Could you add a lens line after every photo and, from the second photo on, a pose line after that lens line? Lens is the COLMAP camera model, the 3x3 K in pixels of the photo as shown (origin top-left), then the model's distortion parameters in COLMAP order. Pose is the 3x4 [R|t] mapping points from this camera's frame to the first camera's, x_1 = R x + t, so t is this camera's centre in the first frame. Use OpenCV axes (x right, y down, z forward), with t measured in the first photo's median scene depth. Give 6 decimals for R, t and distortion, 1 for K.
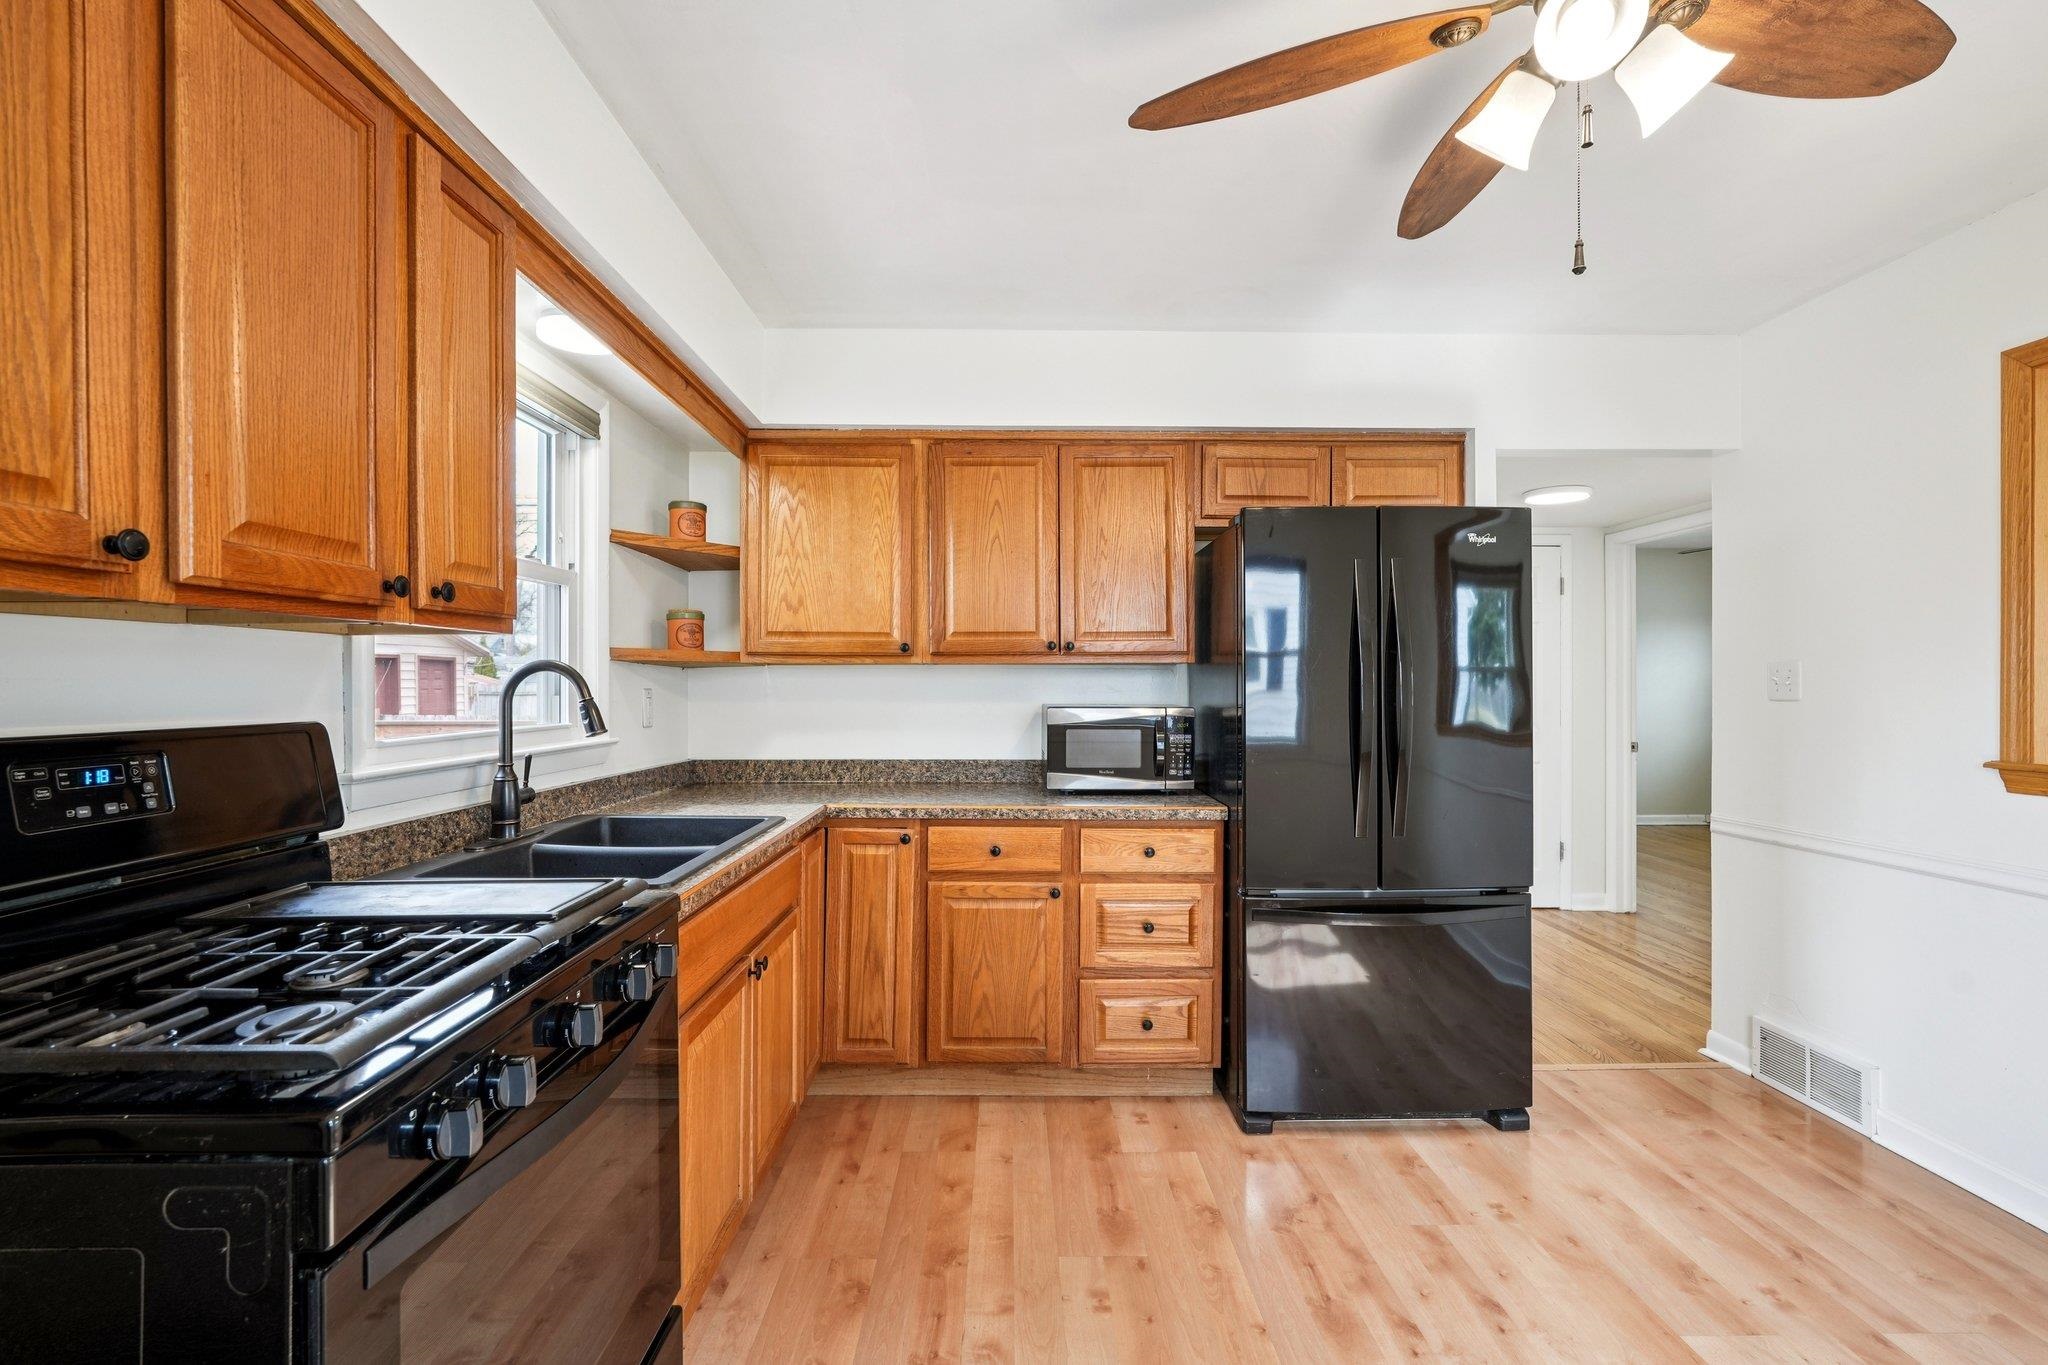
lens RADIAL K [[892.0, 0, 1021.2], [0, 892.0, 681.2], [0, 0, 1]] dist [-0.024275, 0.012734]
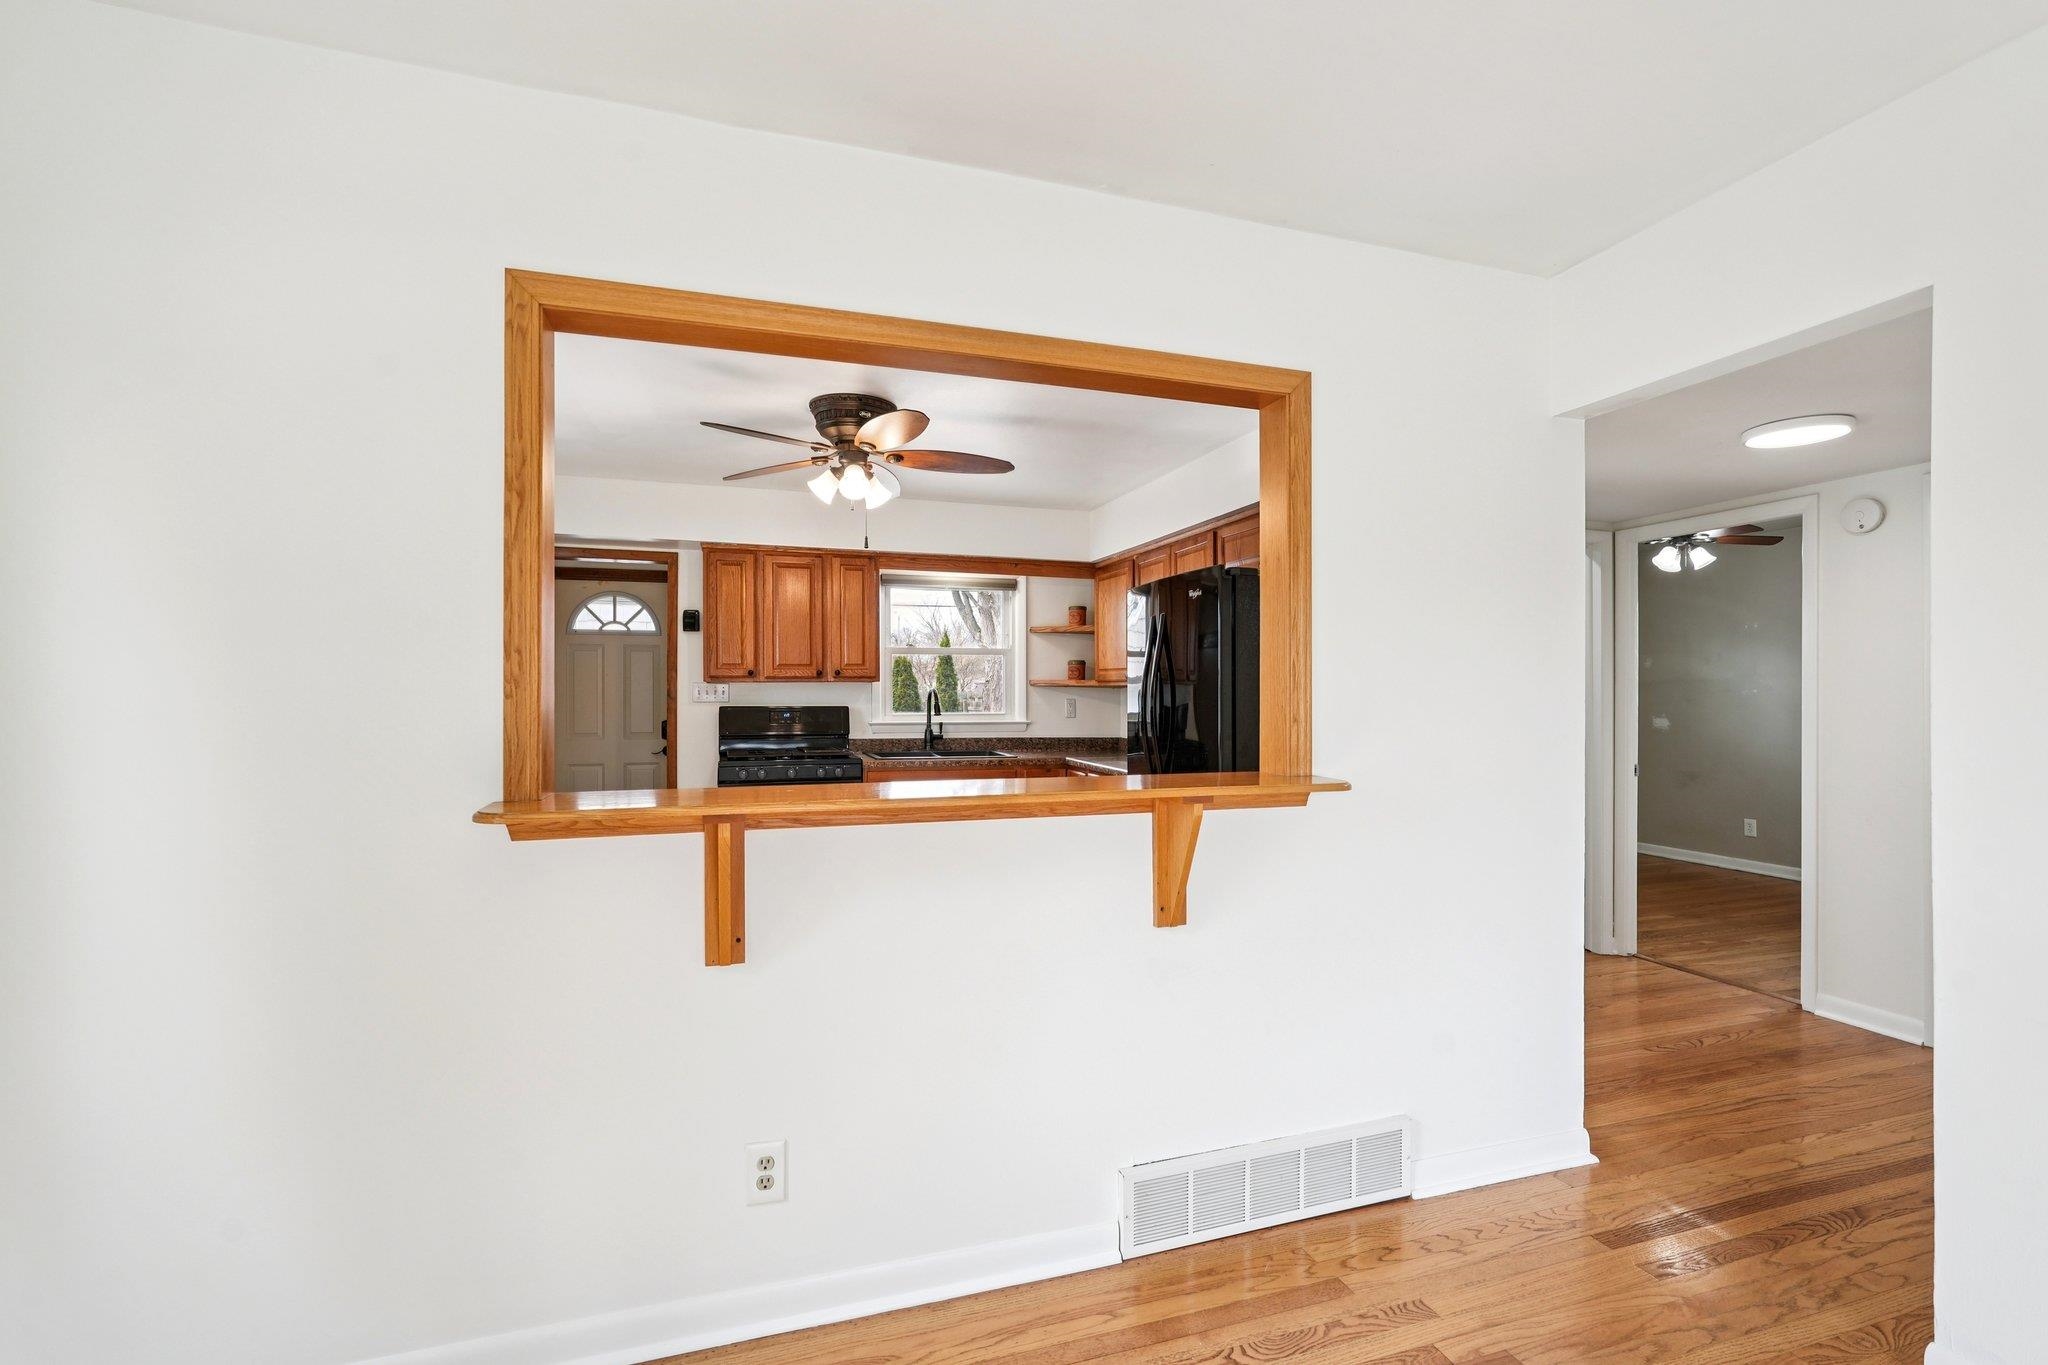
lens RADIAL K [[892.0, 0, 1021.2], [0, 892.0, 681.2], [0, 0, 1]] dist [-0.024275, 0.012734]
pose [[0.297440, -0.014133, -0.954636, 1.636605], [0.000069, 0.999891, -0.014782, -0.002461], [0.954741, 0.004331, 0.297408, 0.305921]]
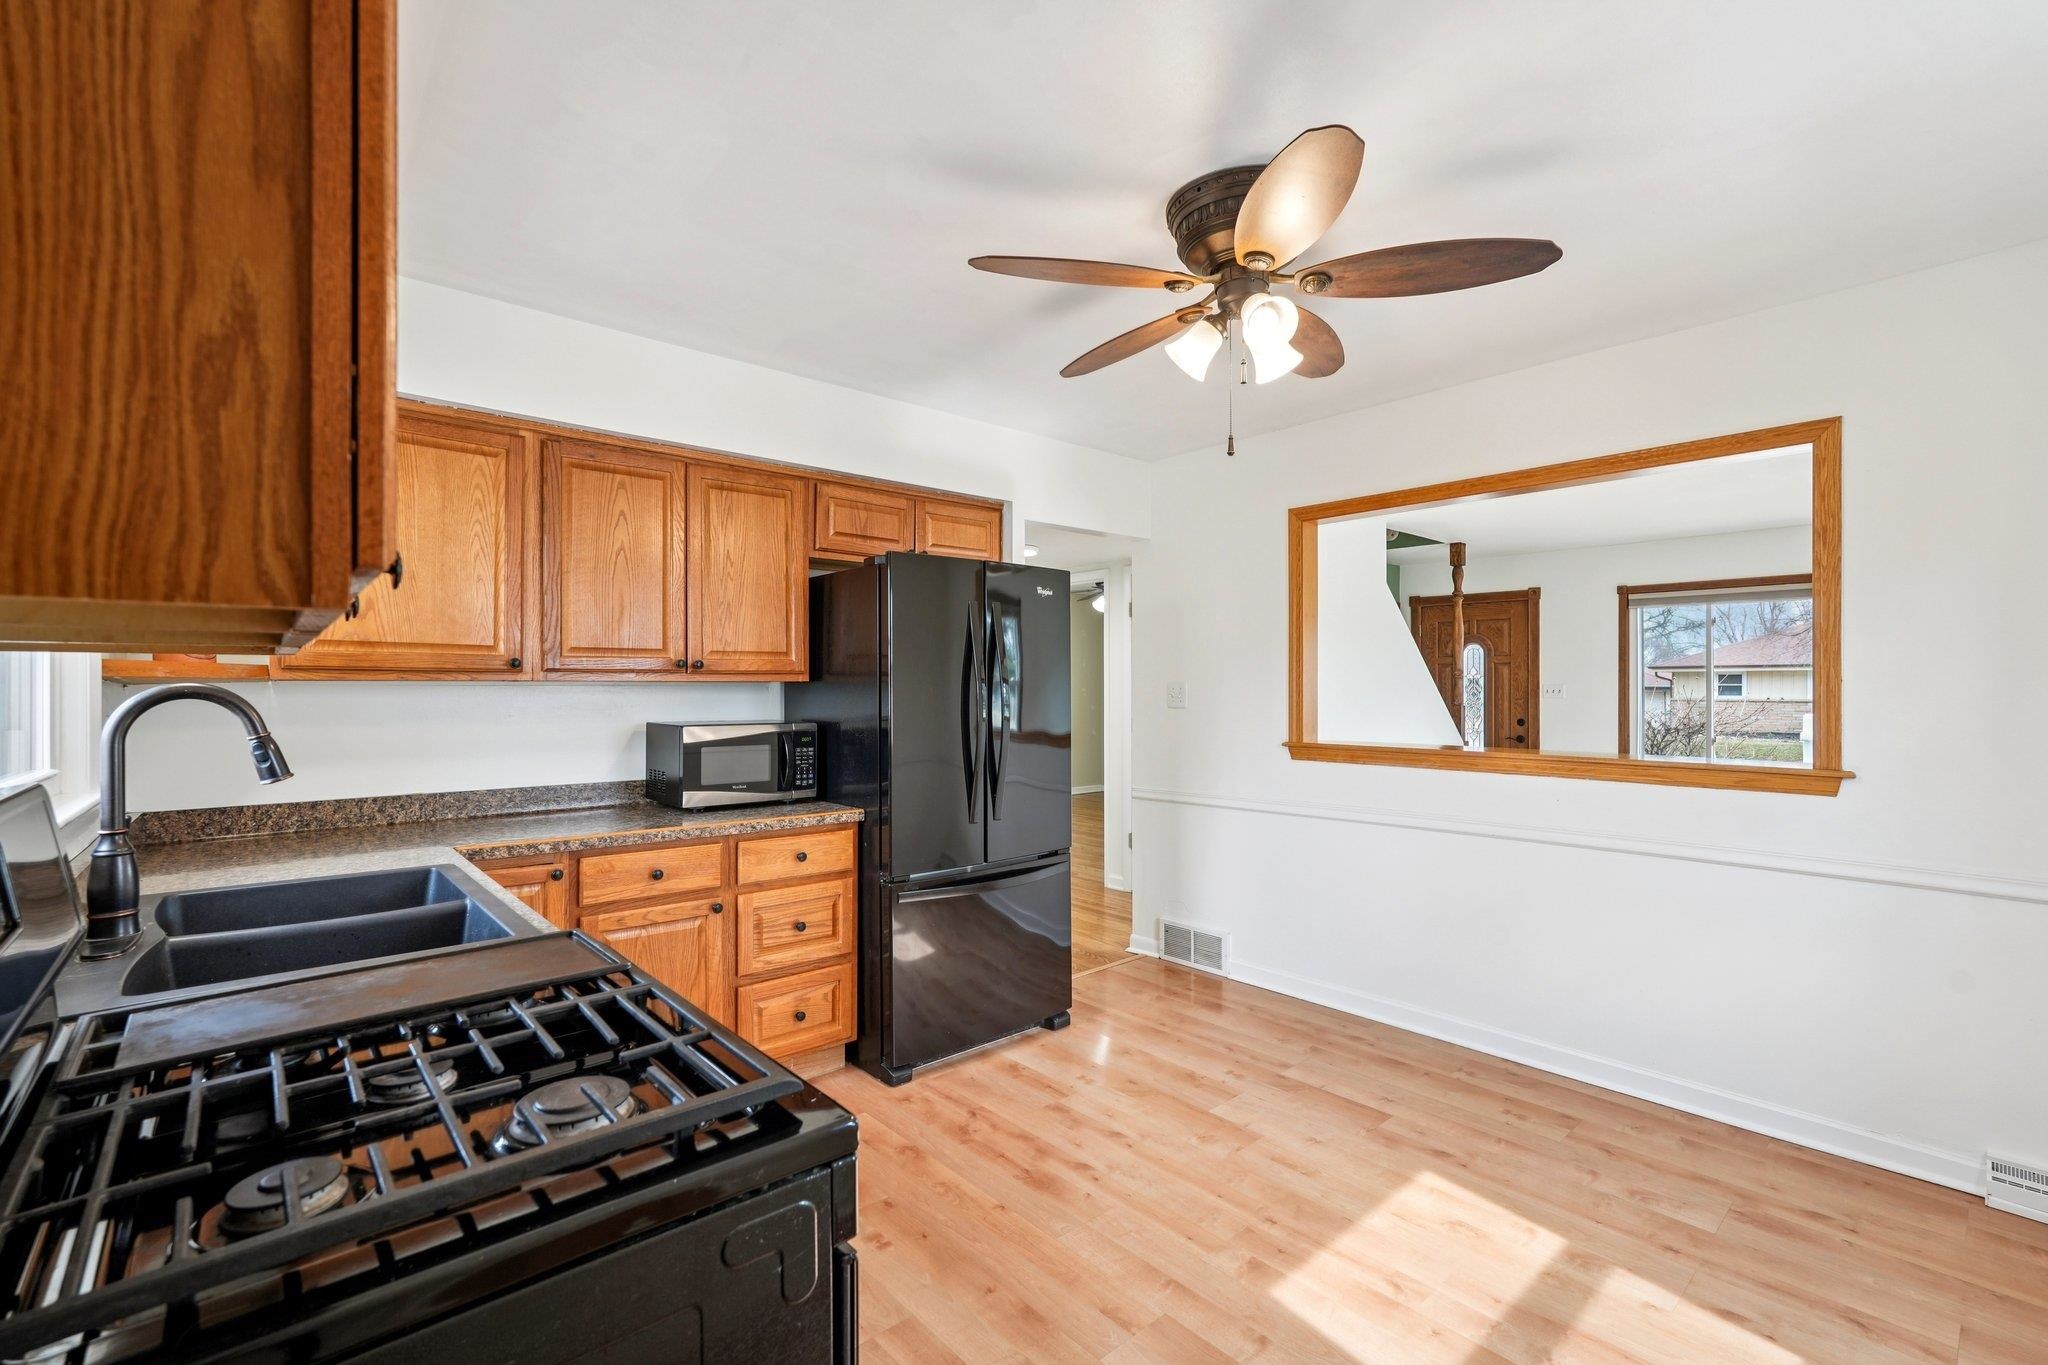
lens RADIAL K [[891.0, 0, 1024.5], [0, 891.0, 685.2], [0, 0, 1]] dist [-0.022388, 0.012907]
pose [[0.760392, 0.000940, 0.649464, -0.352516], [0.000384, 0.999998, -0.001896, -0.015416], [-0.649464, 0.001691, 0.760390, -0.002543]]
